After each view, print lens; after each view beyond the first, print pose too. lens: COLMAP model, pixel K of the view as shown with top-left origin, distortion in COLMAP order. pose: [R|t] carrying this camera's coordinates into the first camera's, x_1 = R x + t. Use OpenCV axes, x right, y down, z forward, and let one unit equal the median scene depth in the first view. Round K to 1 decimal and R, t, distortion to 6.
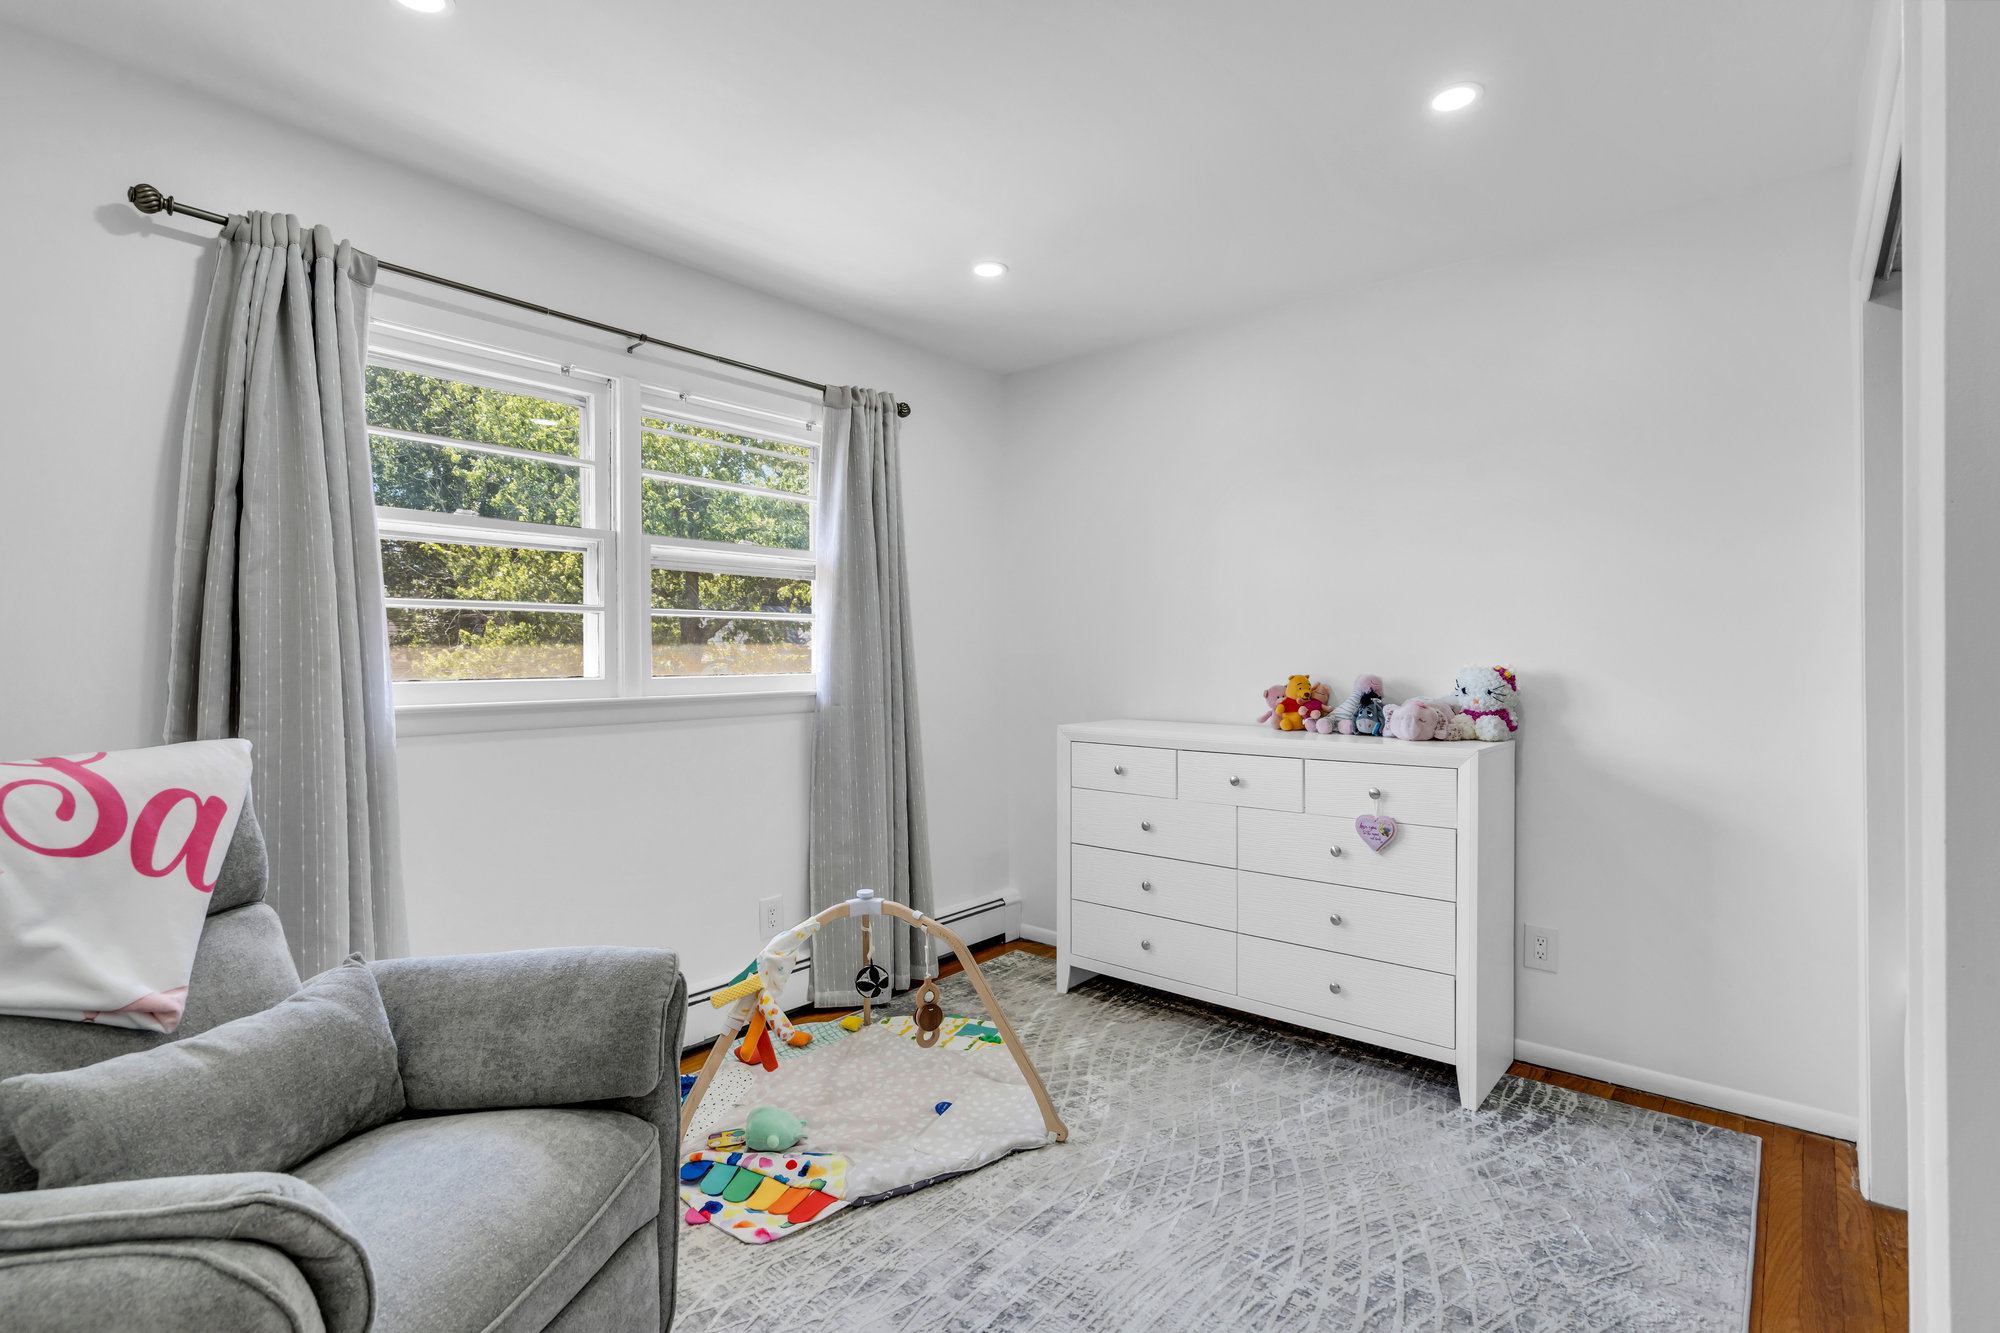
lens RADIAL K [[940.1, 0, 1003.4], [0, 940.1, 660.4], [0, 0, 1]] dist [0.000727, 0.000238]
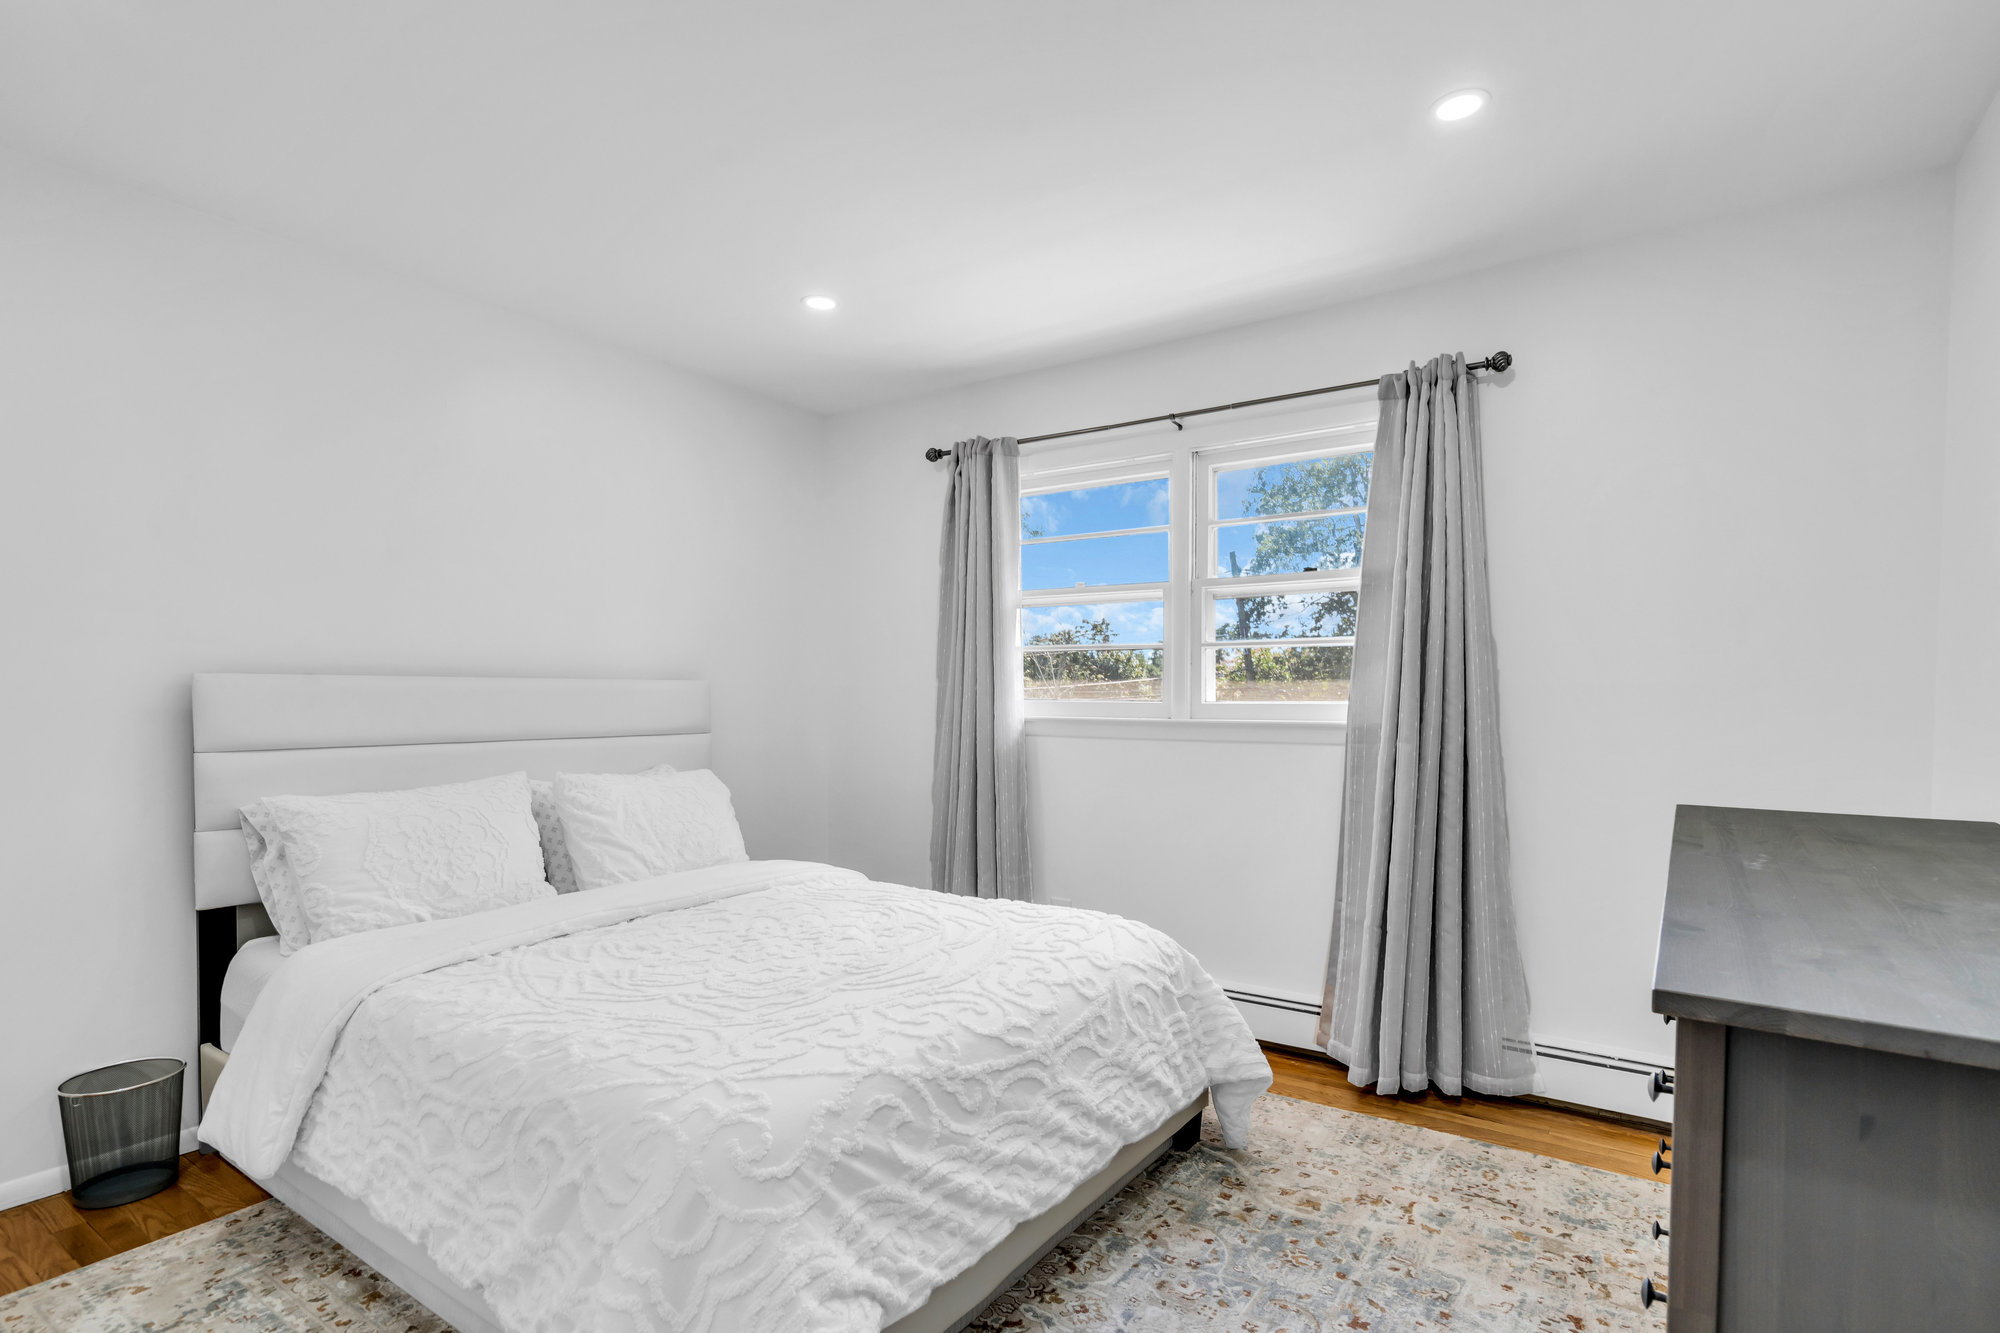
lens RADIAL K [[940.1, 0, 1003.4], [0, 940.1, 660.4], [0, 0, 1]] dist [0.000727, 0.000238]
pose [[0.132609, -0.029201, -0.990738, 0.883976], [-0.000588, 0.999563, -0.029539, -0.002221], [0.991168, 0.004499, 0.132534, 0.749813]]
